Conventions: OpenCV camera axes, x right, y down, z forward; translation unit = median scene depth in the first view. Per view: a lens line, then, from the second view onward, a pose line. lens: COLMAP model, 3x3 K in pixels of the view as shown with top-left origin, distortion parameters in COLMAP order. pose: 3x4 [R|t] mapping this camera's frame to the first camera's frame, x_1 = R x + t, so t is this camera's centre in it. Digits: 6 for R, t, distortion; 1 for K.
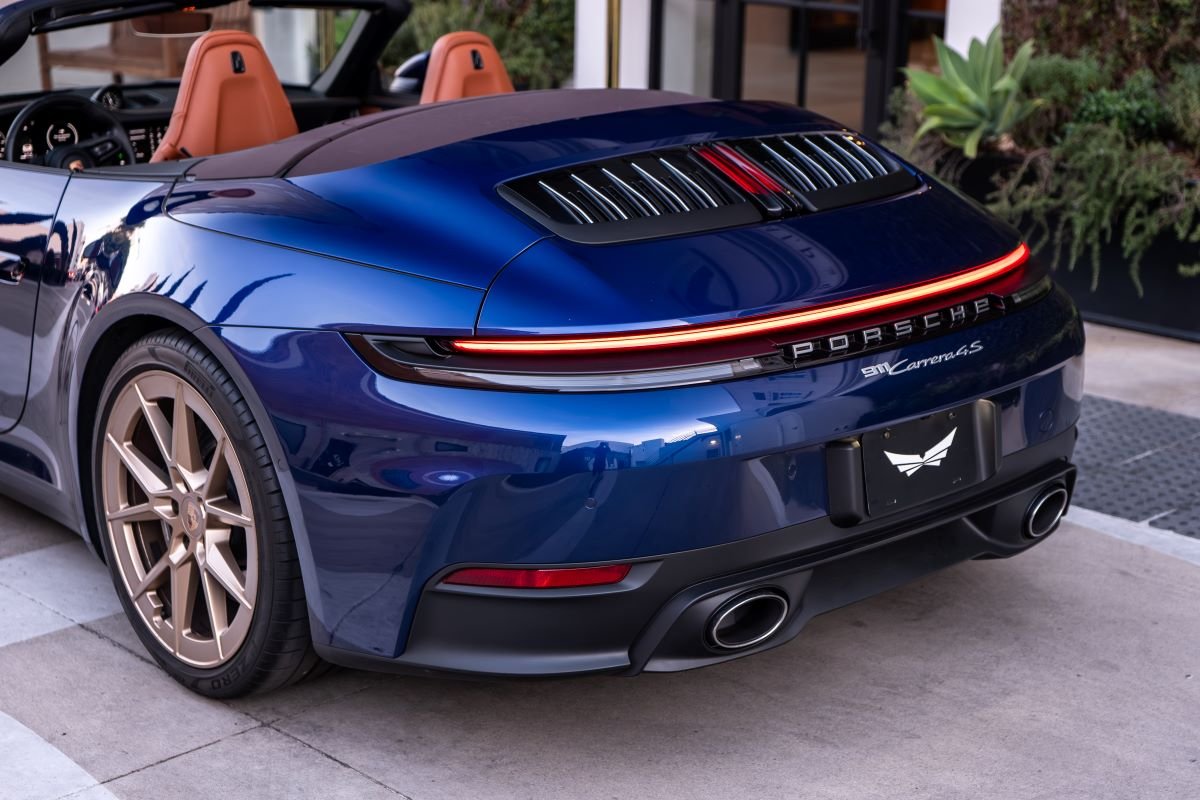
lens RADIAL K [[1953.9, 0, 600.0], [0, 1953.9, 435.7], [0, 0, 1]] dist [-0.000843, 0.048197]
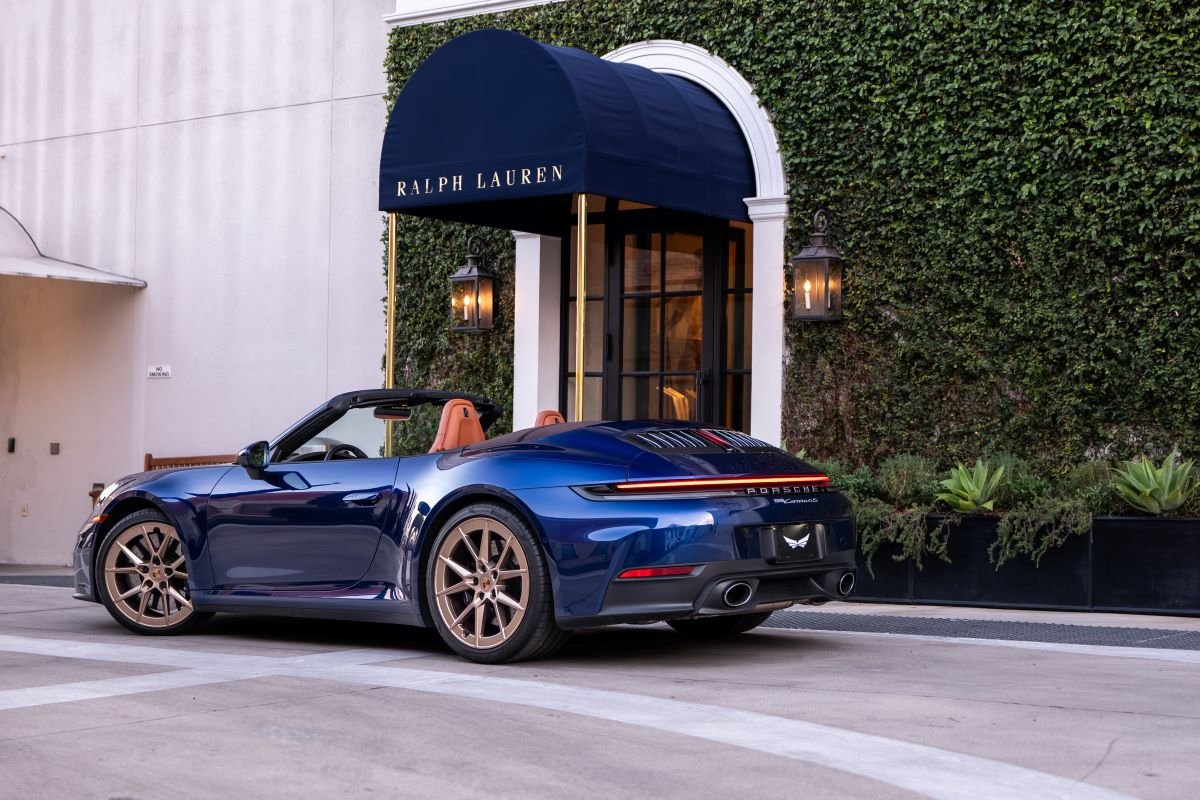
lens RADIAL K [[1590.0, 0, 600.0], [0, 1590.0, 400.0], [0, 0, 1]] dist [-0.153824, 0.042712]
pose [[0.993936, -0.002463, 0.109935, -0.138631], [0.034407, 0.956516, -0.289644, 0.188748], [-0.104441, 0.291670, 0.950800, -0.423829]]
